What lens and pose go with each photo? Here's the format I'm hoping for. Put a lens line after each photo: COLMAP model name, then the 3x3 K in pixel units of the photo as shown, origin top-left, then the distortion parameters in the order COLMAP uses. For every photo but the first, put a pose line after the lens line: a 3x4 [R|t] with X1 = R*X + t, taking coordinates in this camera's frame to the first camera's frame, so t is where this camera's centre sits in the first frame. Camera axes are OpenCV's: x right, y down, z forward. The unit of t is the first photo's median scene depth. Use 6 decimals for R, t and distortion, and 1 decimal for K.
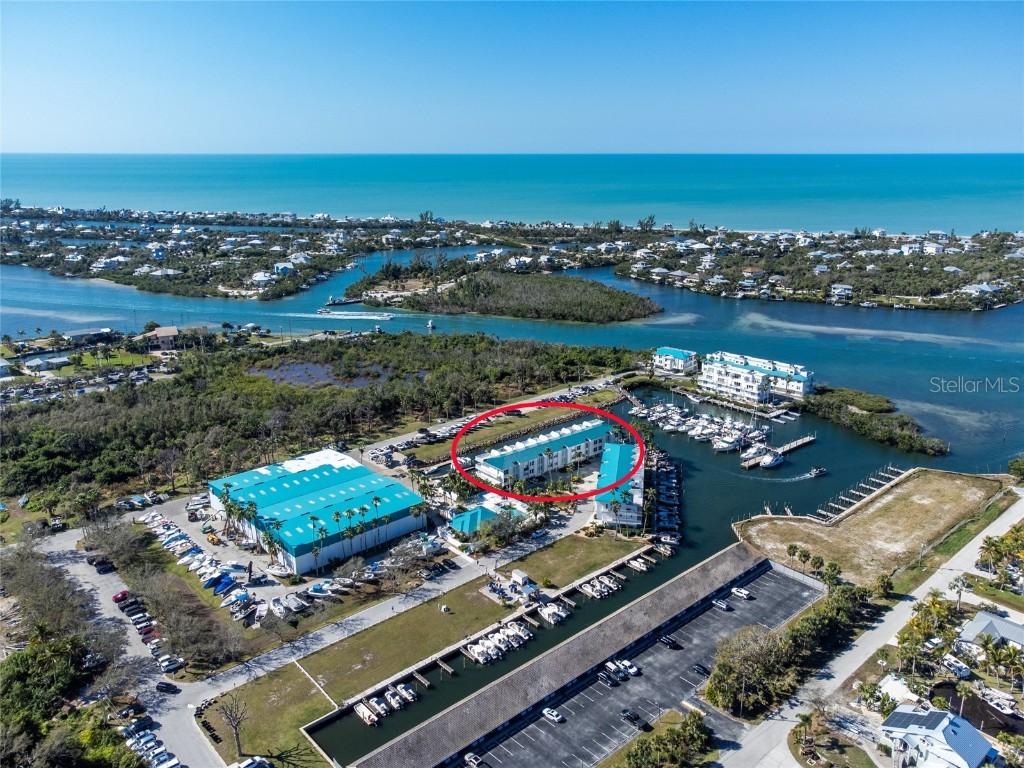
lens RADIAL K [[763.3, 0, 512.0], [0, 763.3, 384.0], [0, 0, 1]] dist [0.031198, 0.001138]
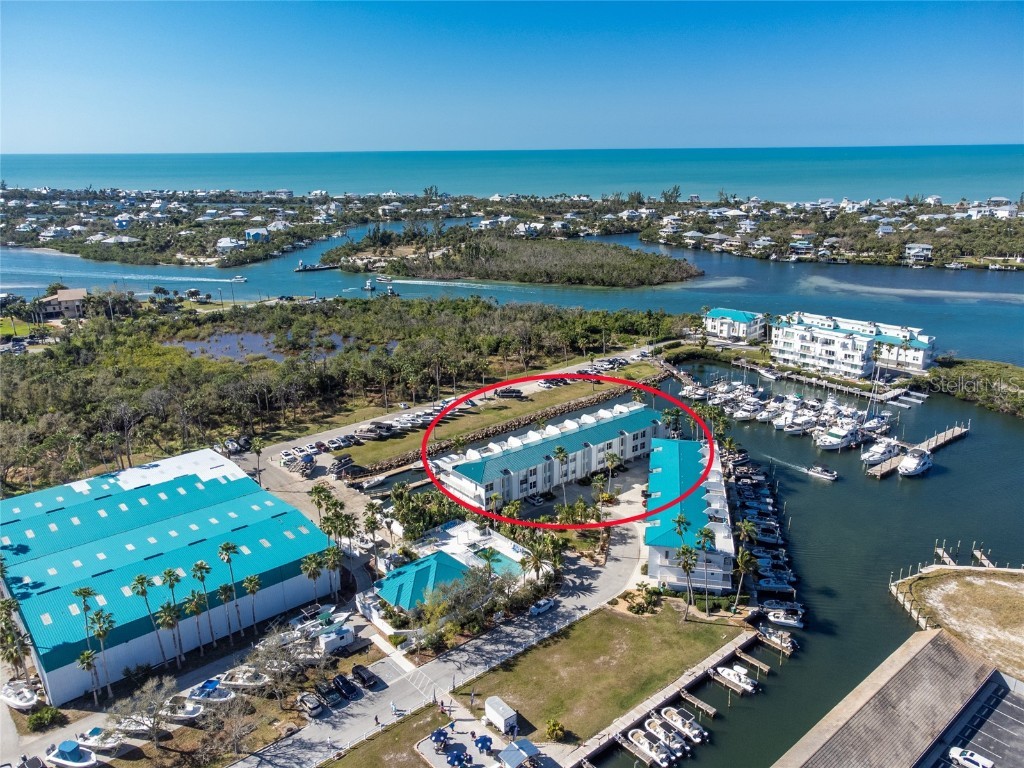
lens RADIAL K [[759.4, 0, 512.0], [0, 759.4, 384.0], [0, 0, 1]] dist [0.007413, 0.000896]
pose [[0.999779, -0.003140, -0.020771, 0.018798], [0.003328, 0.999953, 0.009058, 0.024453], [0.020741, -0.009125, 0.999743, 0.341501]]
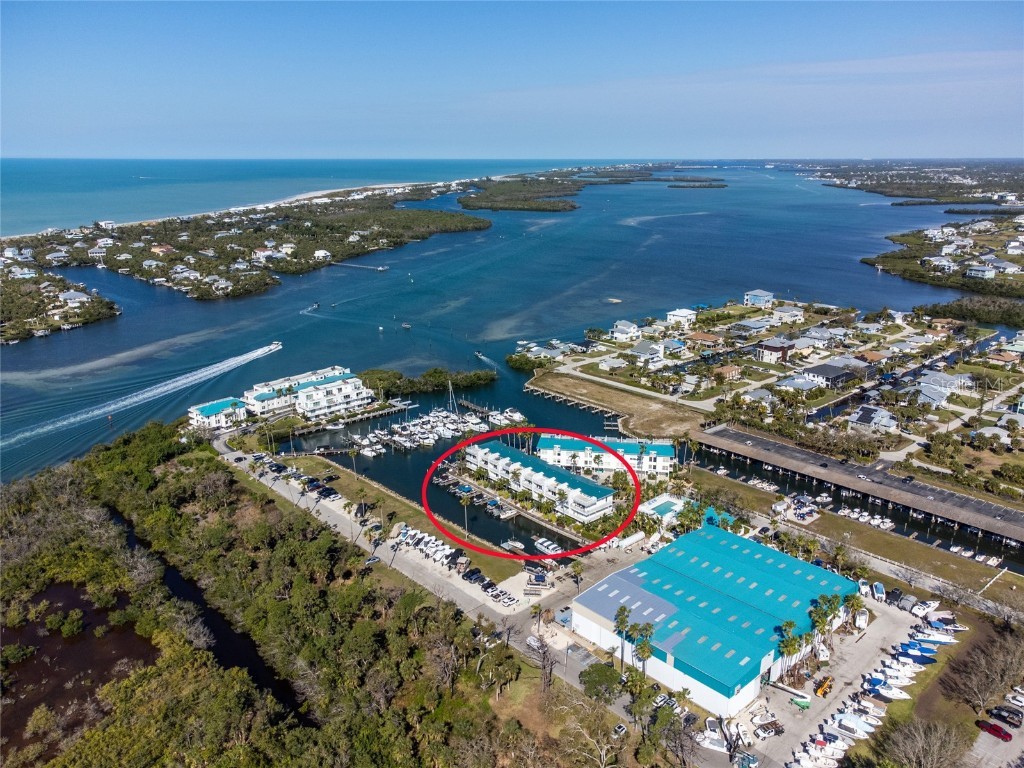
lens RADIAL K [[763.6, 0, 512.0], [0, 763.6, 384.0], [0, 0, 1]] dist [0.096076, -0.152688]
pose [[-0.006690, -0.279633, 0.960084, -0.733200], [0.287953, 0.918899, 0.269644, -0.250448], [-0.957621, 0.278263, 0.074374, 0.837239]]
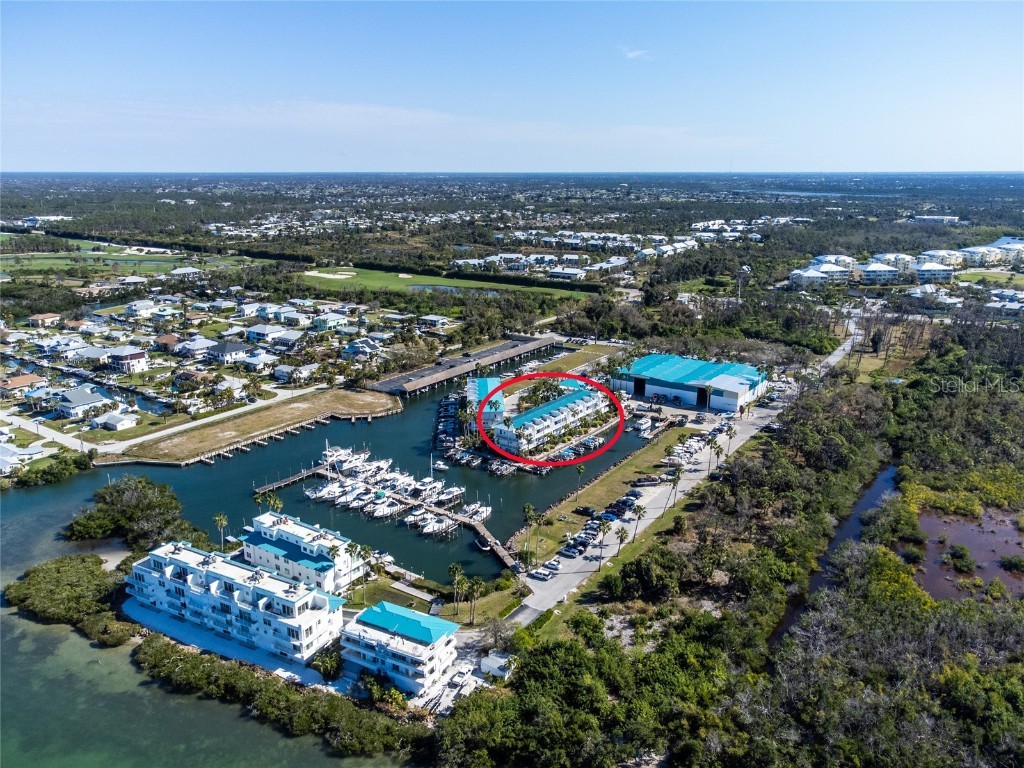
lens RADIAL K [[763.3, 0, 512.0], [0, 763.3, 384.0], [0, 0, 1]] dist [0.031198, 0.001138]
pose [[-0.973995, 0.058565, -0.218870, 0.304565], [-0.066811, 0.848820, 0.524444, -0.448669], [0.216495, 0.525429, -0.822833, 1.648731]]
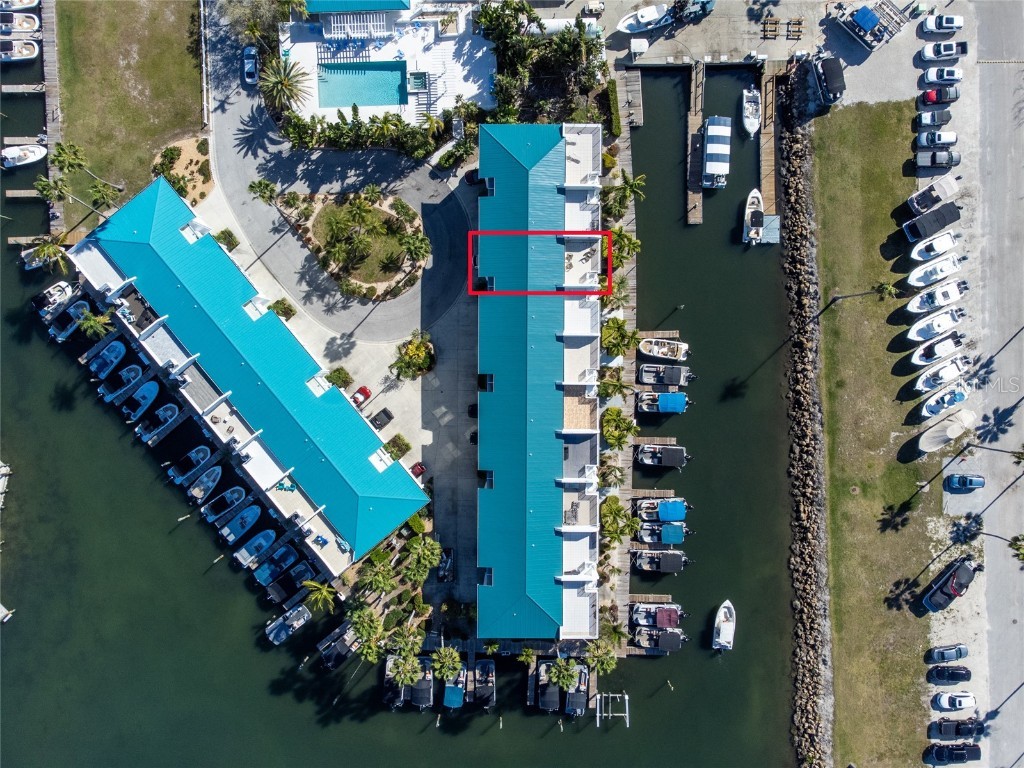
lens RADIAL K [[759.4, 0, 512.0], [0, 759.4, 384.0], [0, 0, 1]] dist [0.007413, 0.000896]
pose [[-0.651963, 0.758226, 0.006111, 0.053780], [-0.233200, -0.208174, 0.949885, -0.201940], [0.721500, 0.617865, 0.312540, 0.802121]]
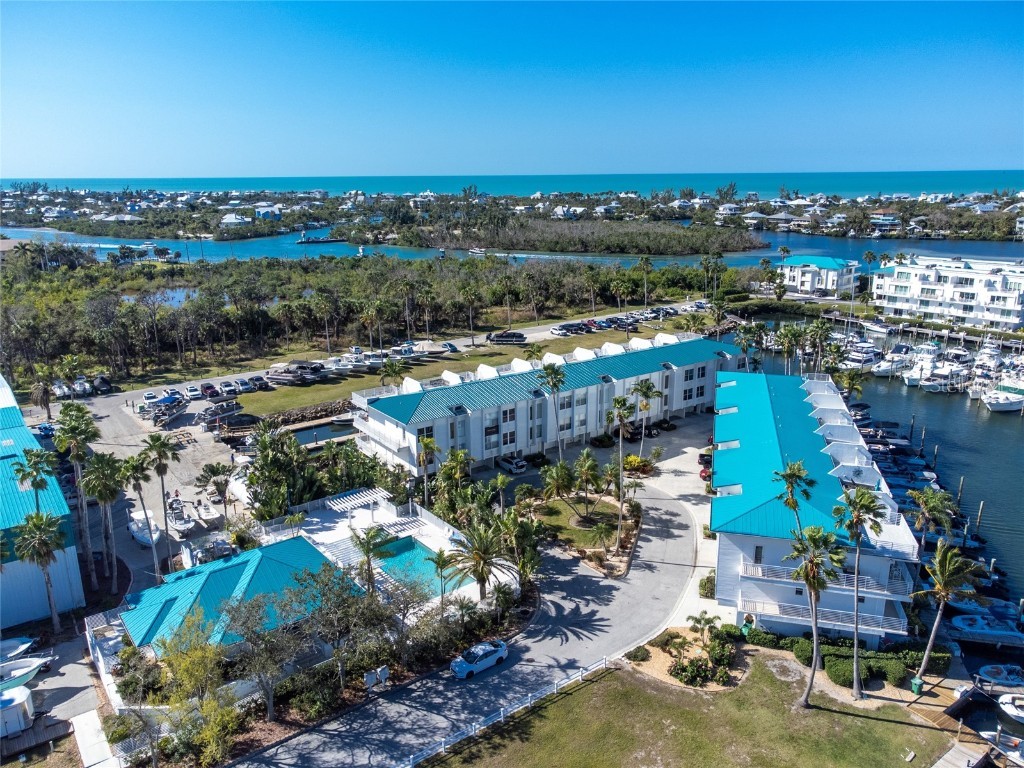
lens RADIAL K [[768.4, 0, 512.0], [0, 768.4, 384.0], [0, 0, 1]] dist [-0.034667, 0.087467]
pose [[0.996572, 0.014056, -0.081529, 0.047474], [-0.015732, 0.999677, -0.019951, 0.082766], [0.081222, 0.021165, 0.996471, 0.556206]]
